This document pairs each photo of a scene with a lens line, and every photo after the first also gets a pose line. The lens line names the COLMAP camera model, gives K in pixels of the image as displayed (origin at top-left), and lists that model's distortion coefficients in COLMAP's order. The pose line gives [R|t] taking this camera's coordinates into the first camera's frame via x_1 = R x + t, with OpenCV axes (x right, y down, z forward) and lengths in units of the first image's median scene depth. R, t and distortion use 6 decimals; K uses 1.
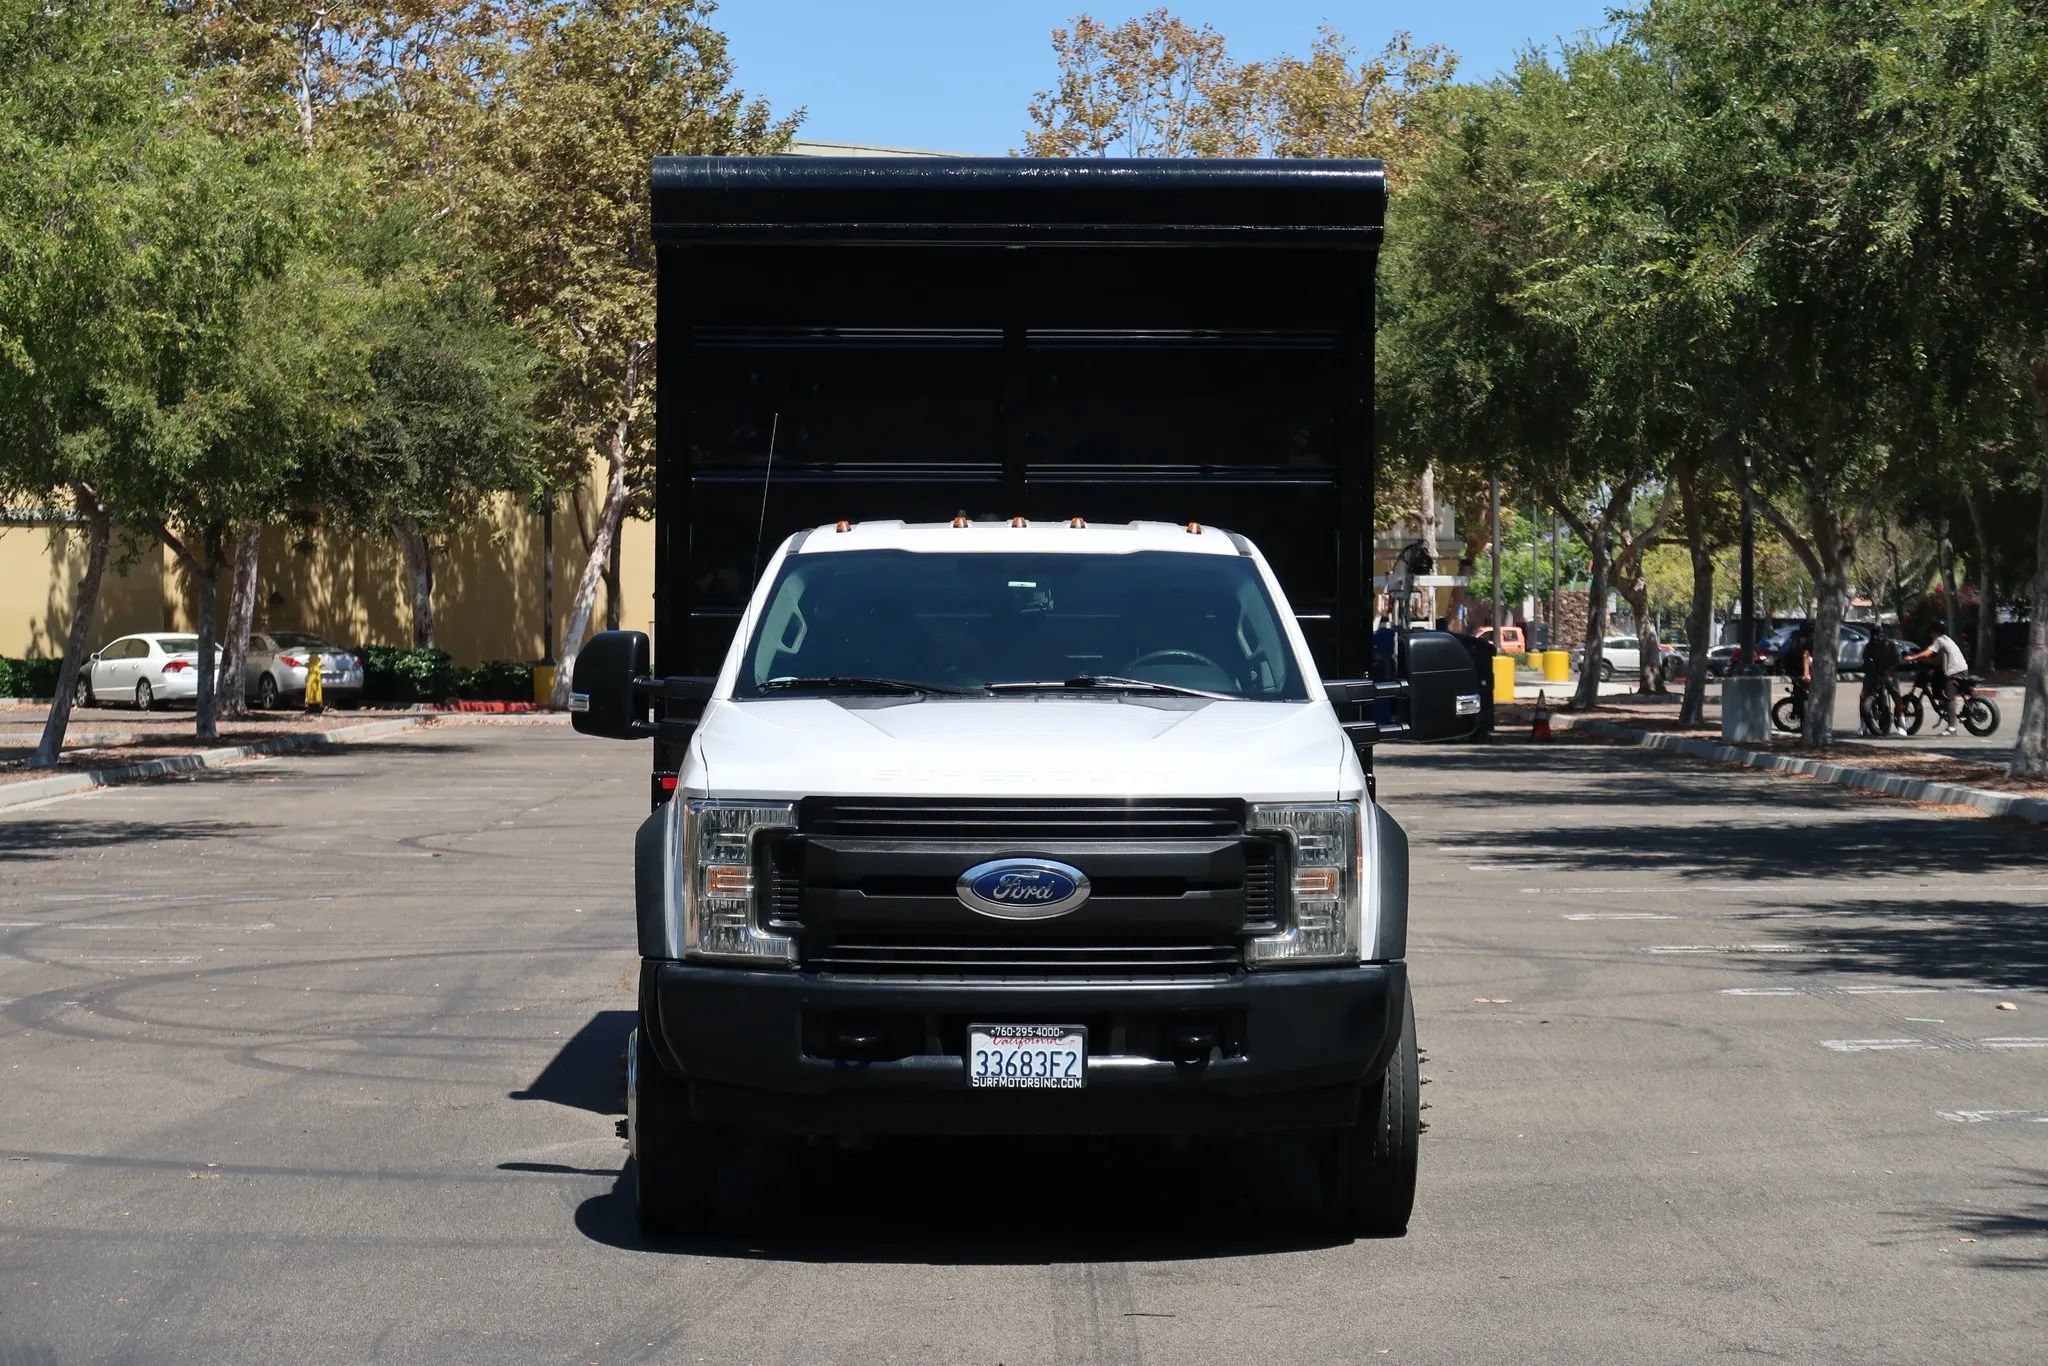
lens RADIAL K [[4859.6, 0, 1024.0], [0, 4859.6, 683.0], [0, 0, 1]] dist [-0.019916, -0.394366]
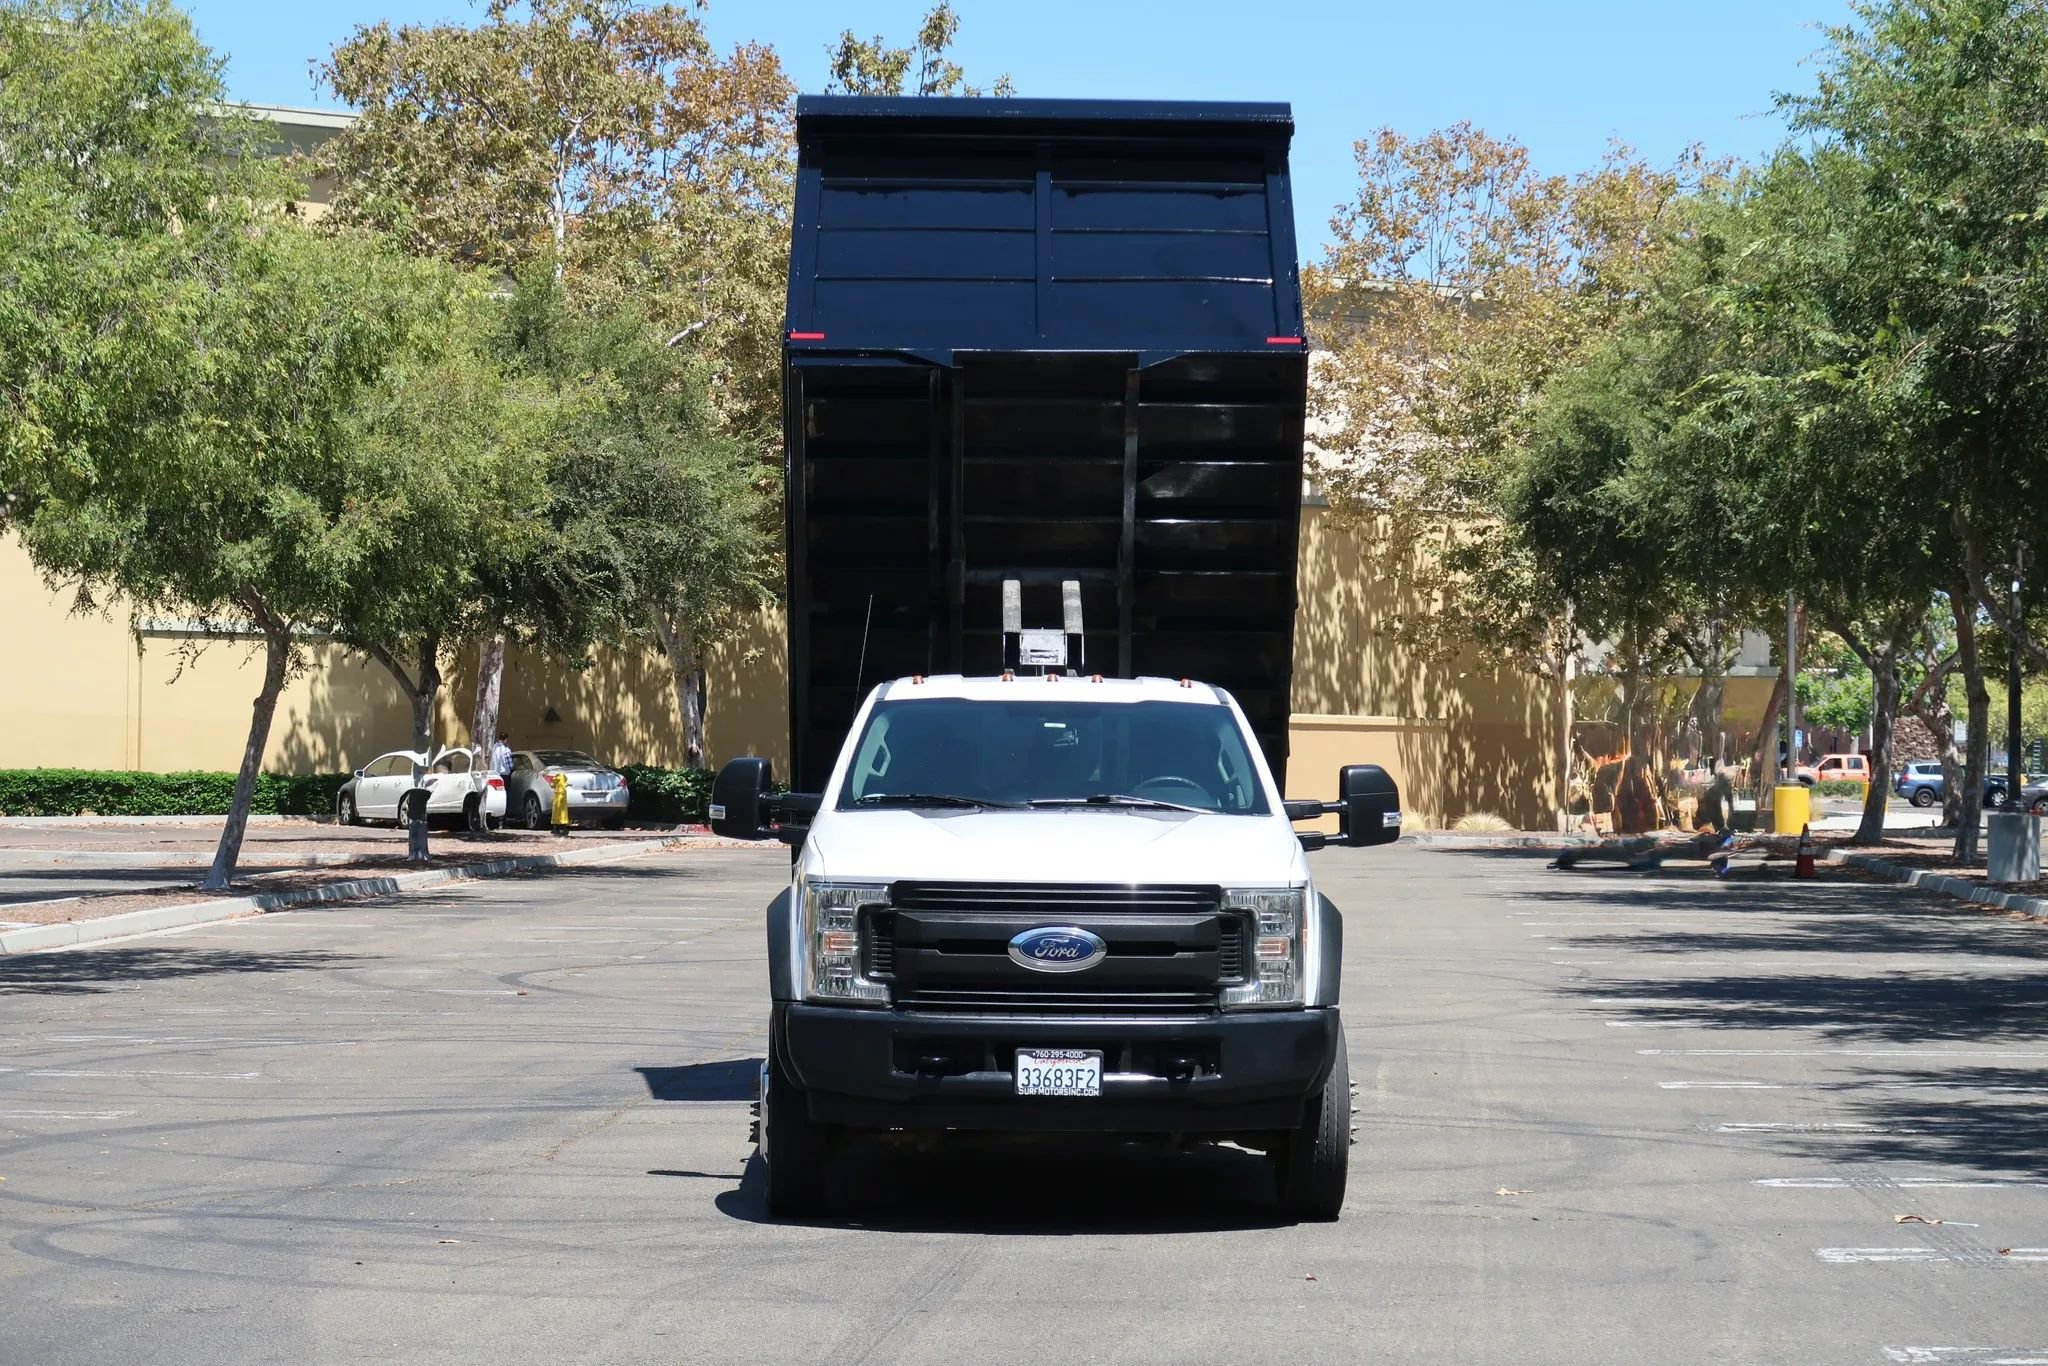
lens RADIAL K [[4859.6, 0, 1024.0], [0, 4859.6, 683.0], [0, 0, 1]] dist [-0.019916, -0.394366]
pose [[0.999961, 0.008837, -0.000272, -0.009577], [-0.008842, 0.999588, -0.027308, 0.004868], [0.000031, 0.027309, 0.999627, -0.358686]]
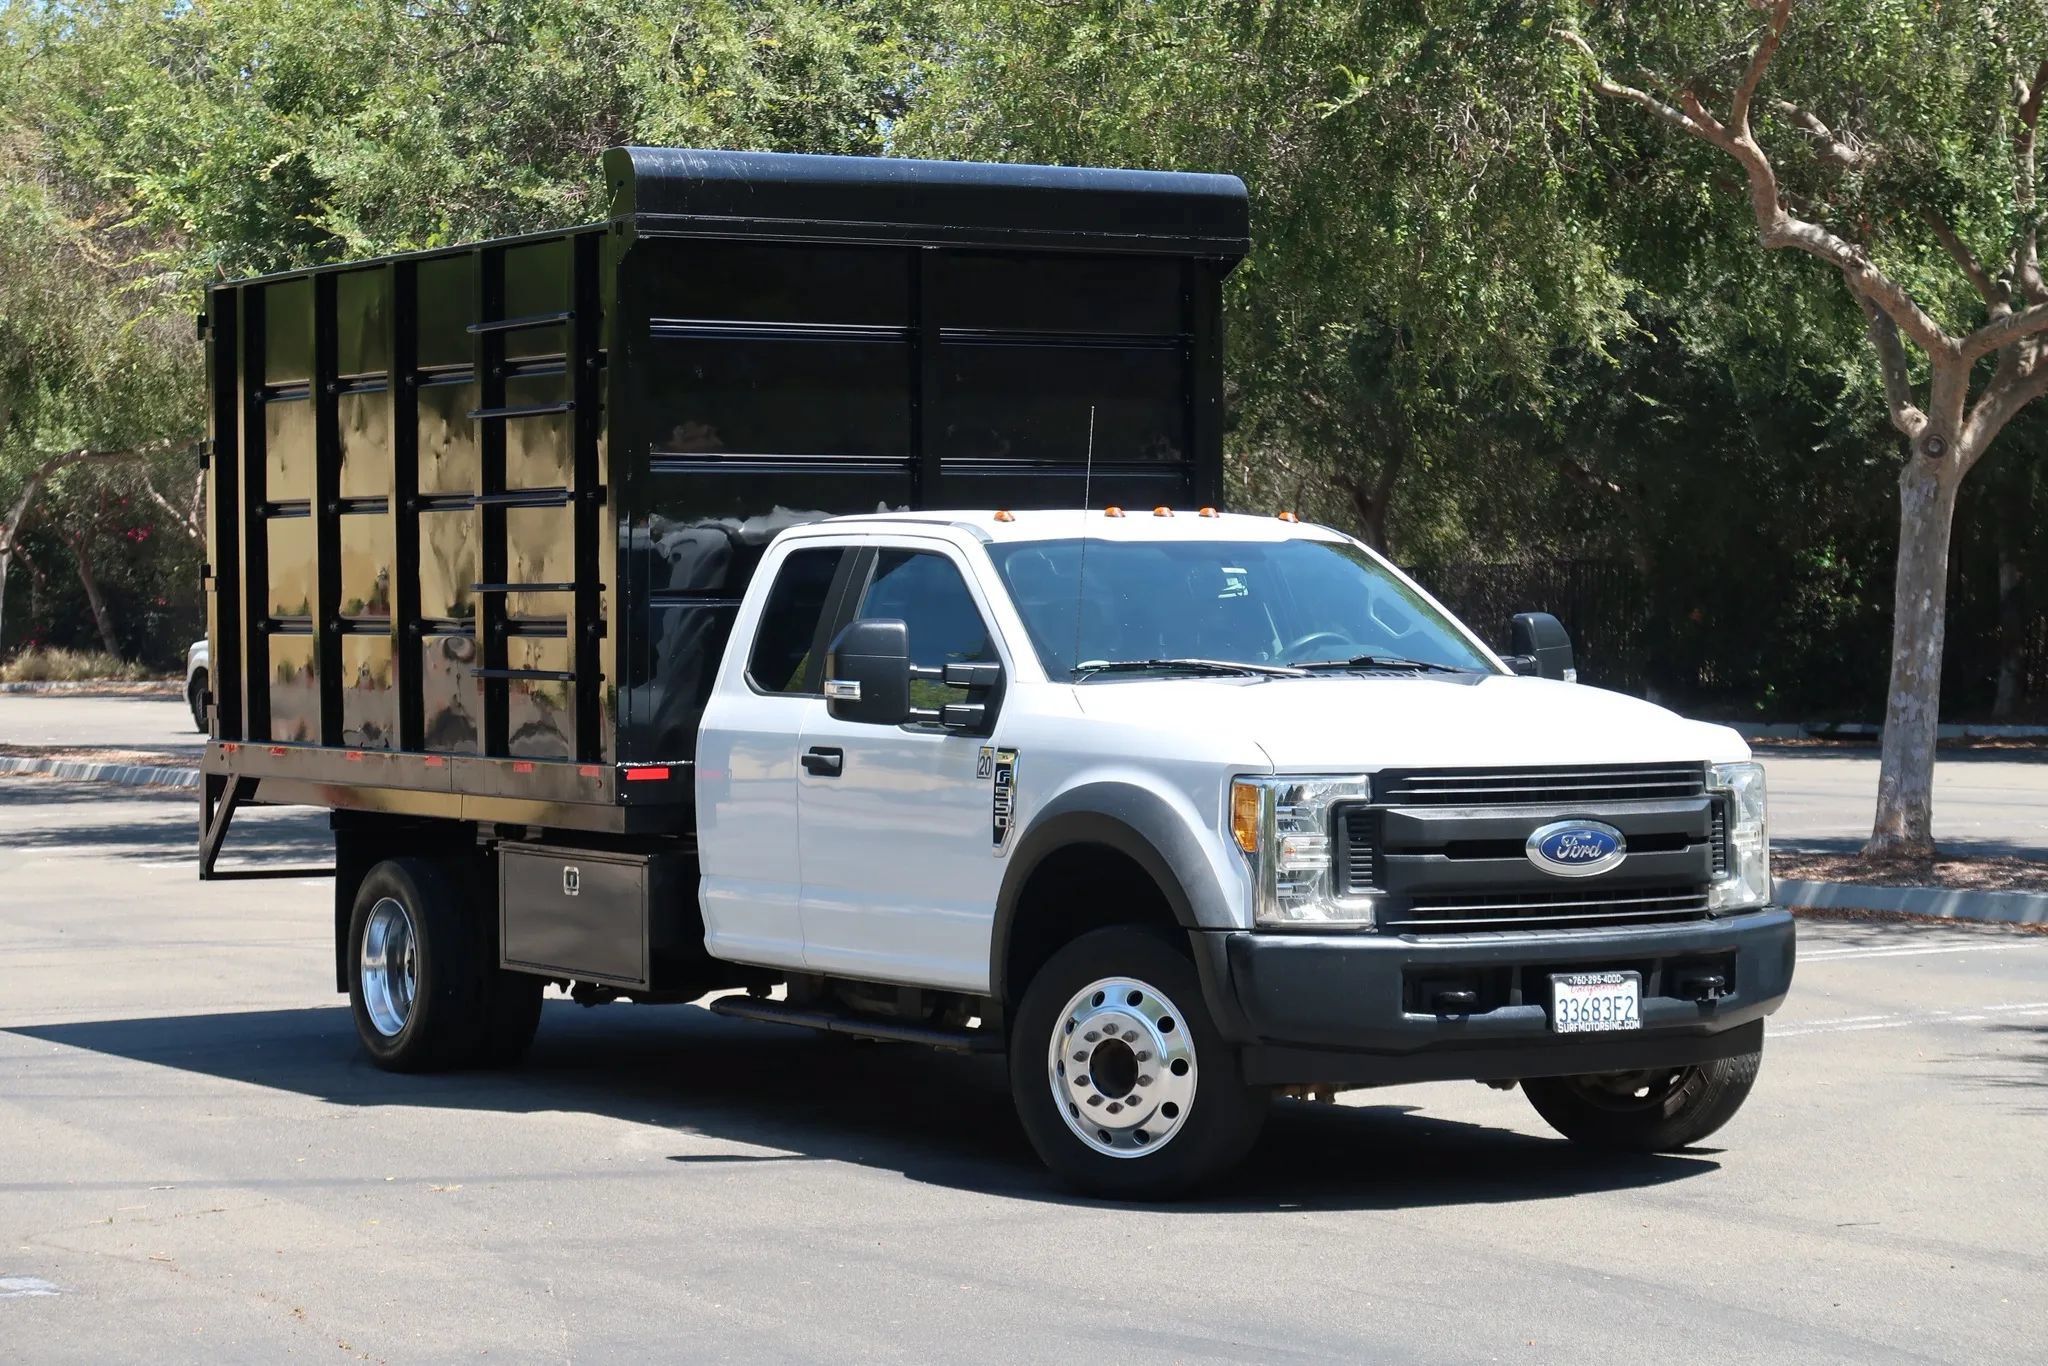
lens RADIAL K [[4859.6, 0, 1024.0], [0, 4859.6, 683.0], [0, 0, 1]] dist [-0.019916, -0.394366]
pose [[0.868885, -0.017653, 0.494699, -0.634528], [0.017763, 0.999832, 0.004479, -0.001545], [-0.494695, 0.004896, 0.869053, 0.117409]]
